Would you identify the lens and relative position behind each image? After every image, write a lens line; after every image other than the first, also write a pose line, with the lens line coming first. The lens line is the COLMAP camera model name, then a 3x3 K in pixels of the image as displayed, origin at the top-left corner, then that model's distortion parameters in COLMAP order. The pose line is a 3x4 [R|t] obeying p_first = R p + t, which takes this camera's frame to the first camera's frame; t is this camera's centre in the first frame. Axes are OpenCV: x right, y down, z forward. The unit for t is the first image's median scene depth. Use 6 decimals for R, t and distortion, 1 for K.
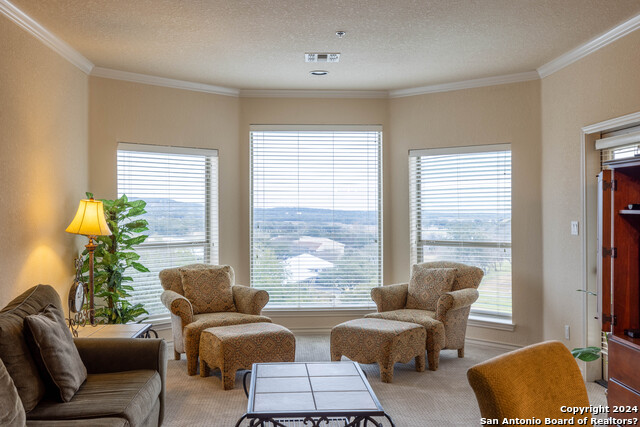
lens RADIAL K [[660.5, 0, 320.0], [0, 660.5, 213.5], [0, 0, 1]] dist [0.061391, 0.000873]
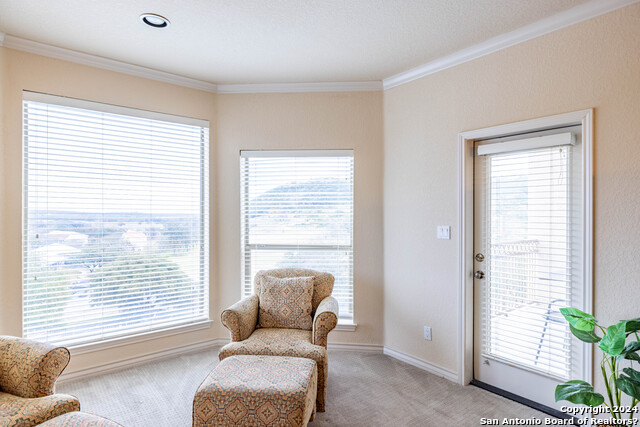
lens RADIAL K [[359.7, 0, 320.0], [0, 359.7, 213.5], [0, 0, 1]] dist [-0.001046, 0.000718]
pose [[0.813623, 0.003846, 0.581380, -0.073792], [-0.002502, 0.999992, -0.003114, -0.003816], [-0.581388, 0.001079, 0.813626, 0.530504]]
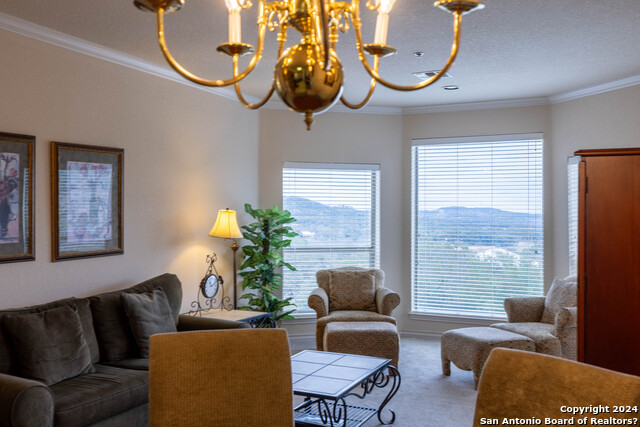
lens RADIAL K [[660.5, 0, 320.0], [0, 660.5, 213.5], [0, 0, 1]] dist [0.061391, 0.000873]
pose [[0.873518, 0.002234, -0.486787, 0.297798], [-0.009211, 0.999886, -0.011940, -0.000363], [0.486705, 0.014914, 0.873439, -0.007300]]
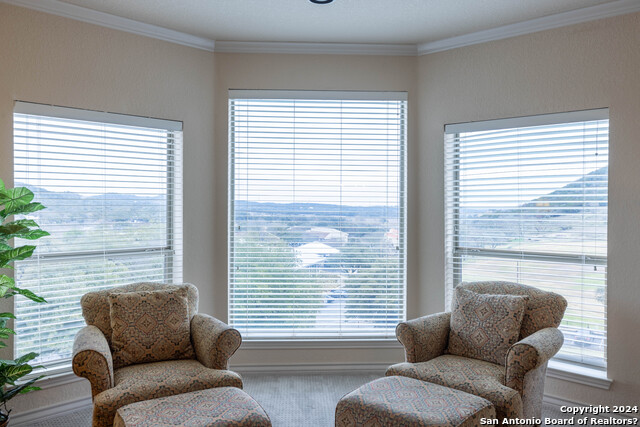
lens RADIAL K [[520.1, 0, 320.0], [0, 520.1, 213.5], [0, 0, 1]] dist [0.004590, 0.004701]
pose [[0.999834, 0.008173, -0.016261, 0.007048], [-0.007995, 0.999908, 0.010955, -0.003025], [0.016349, -0.010823, 0.999808, 0.436357]]
